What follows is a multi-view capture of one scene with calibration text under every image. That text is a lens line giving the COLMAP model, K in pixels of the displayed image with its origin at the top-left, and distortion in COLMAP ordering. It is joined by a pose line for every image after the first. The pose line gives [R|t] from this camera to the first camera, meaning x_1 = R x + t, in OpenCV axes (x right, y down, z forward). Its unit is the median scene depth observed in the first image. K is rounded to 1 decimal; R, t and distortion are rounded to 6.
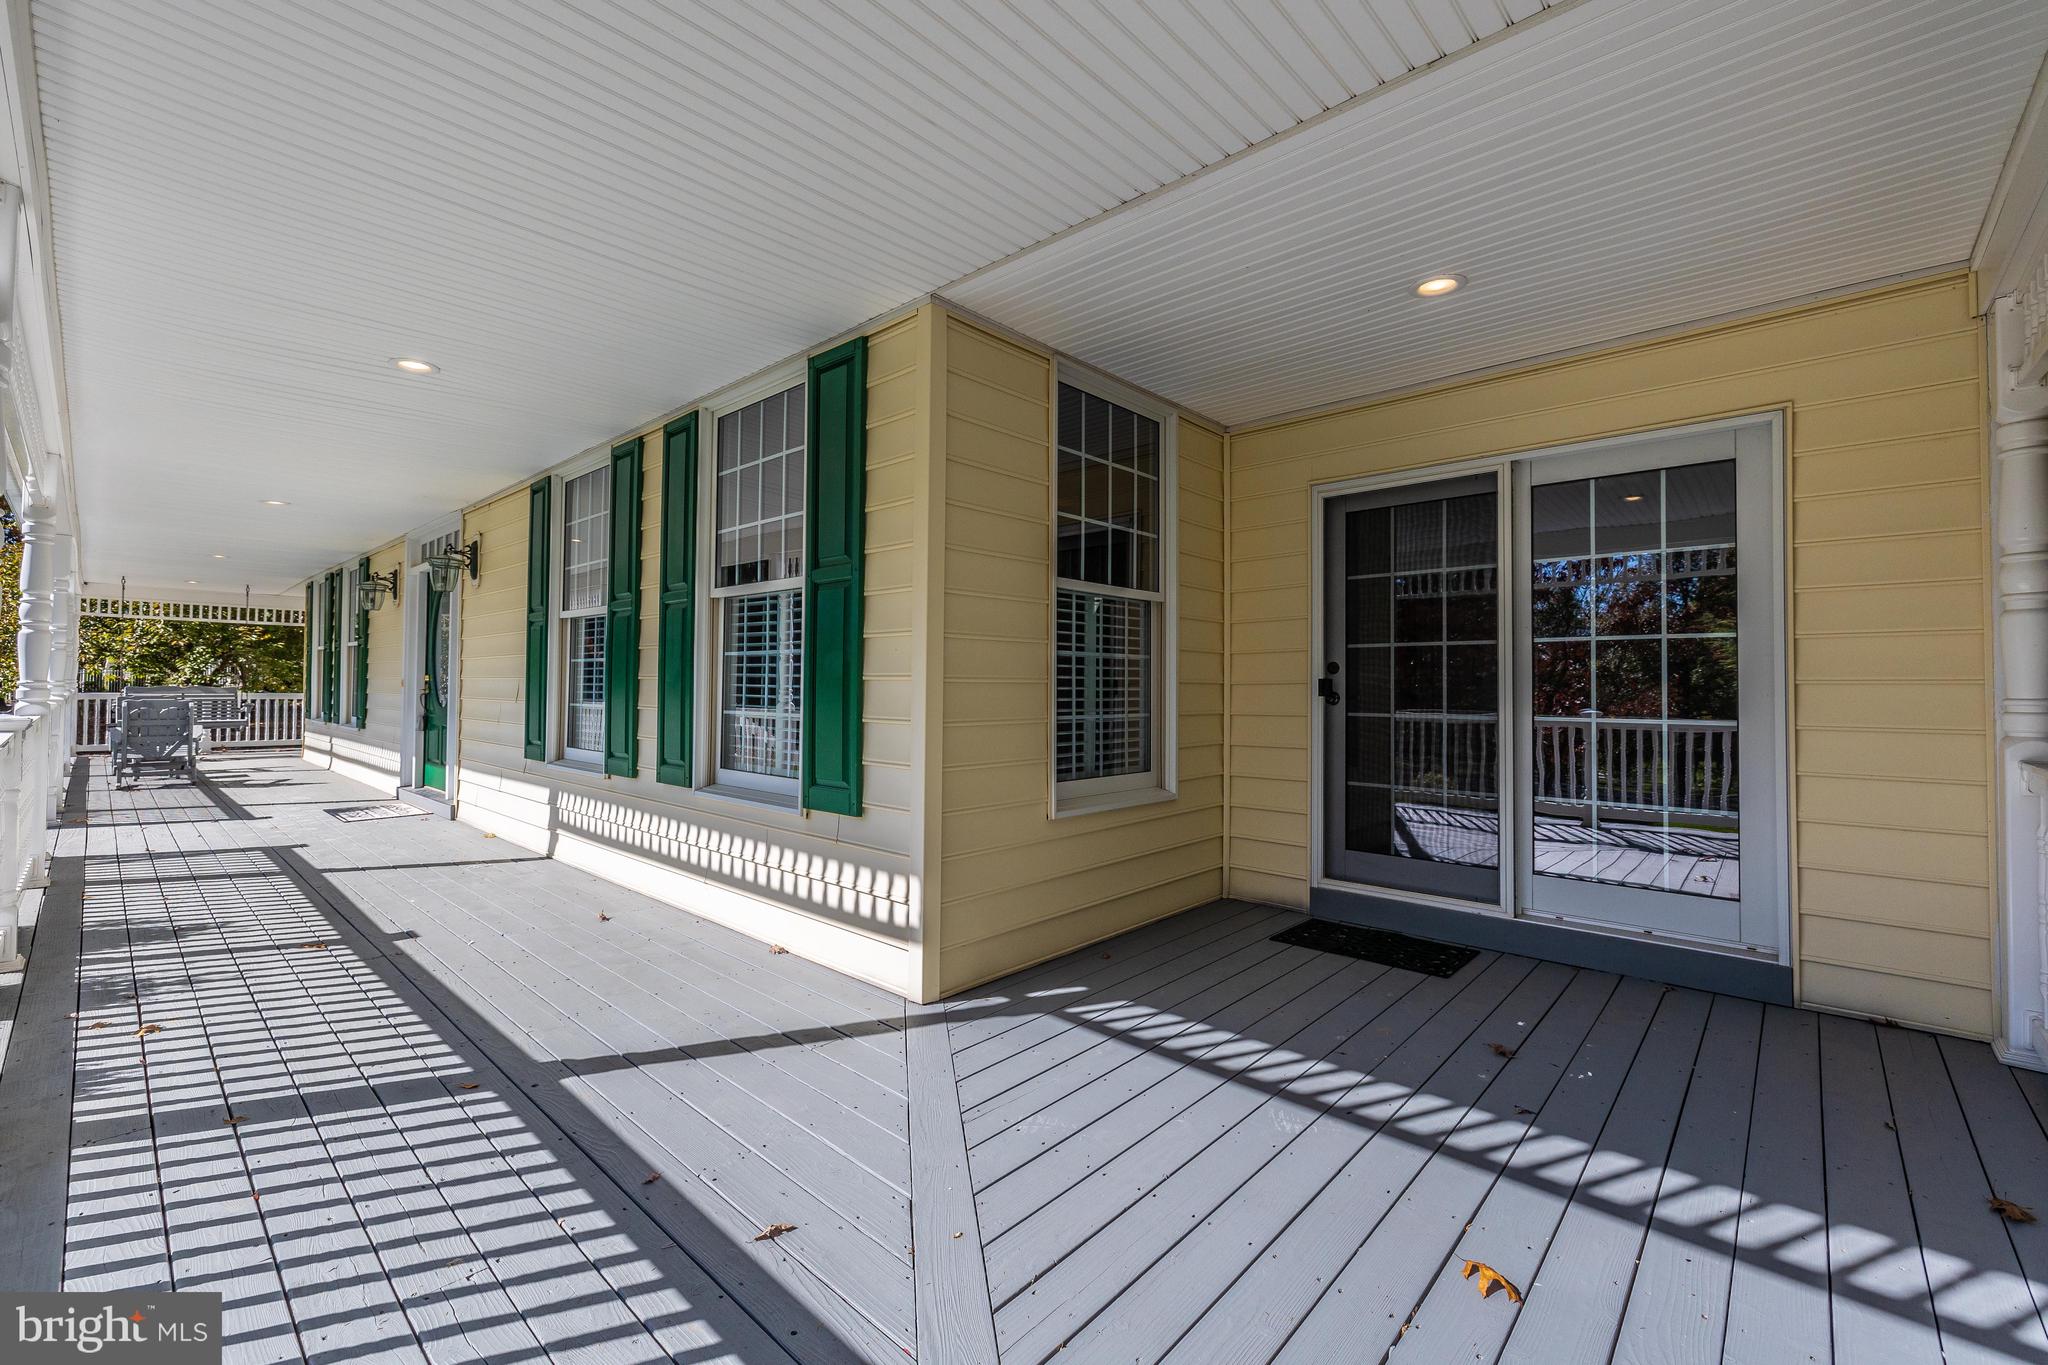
lens RADIAL K [[854.9, 0, 1034.0], [0, 854.9, 676.3], [0, 0, 1]] dist [-0.000730, -0.000782]
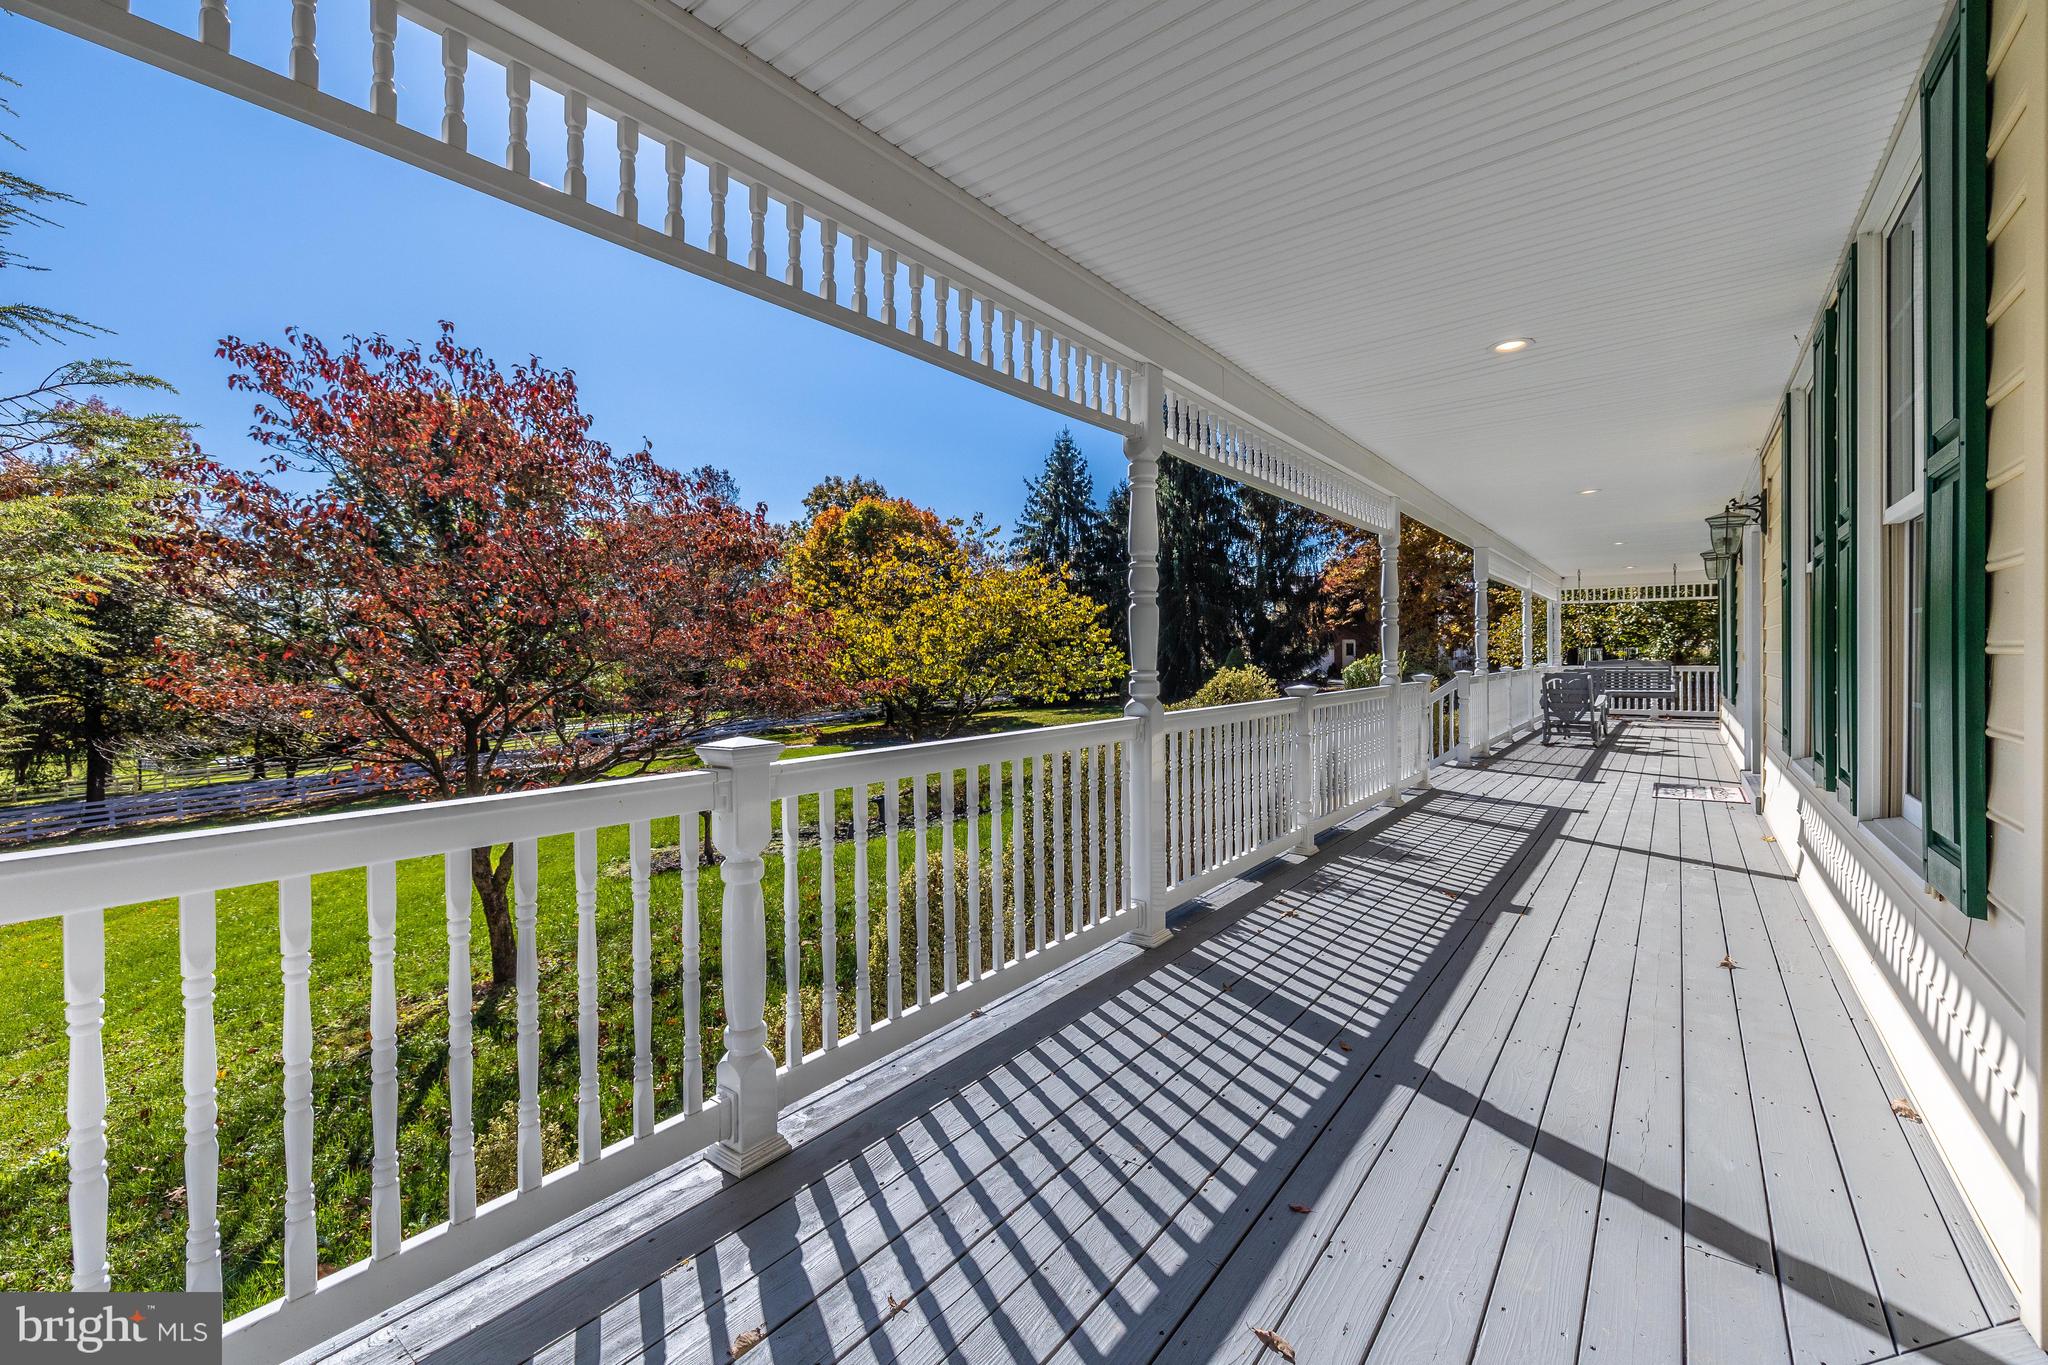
lens RADIAL K [[854.9, 0, 1022.8], [0, 854.9, 671.9], [0, 0, 1]] dist [-0.000730, -0.000782]
pose [[0.079337, 0.005316, -0.996834, 0.335686], [0.024187, 0.999681, 0.007256, -0.002230], [0.996554, -0.024686, 0.079183, 0.491368]]
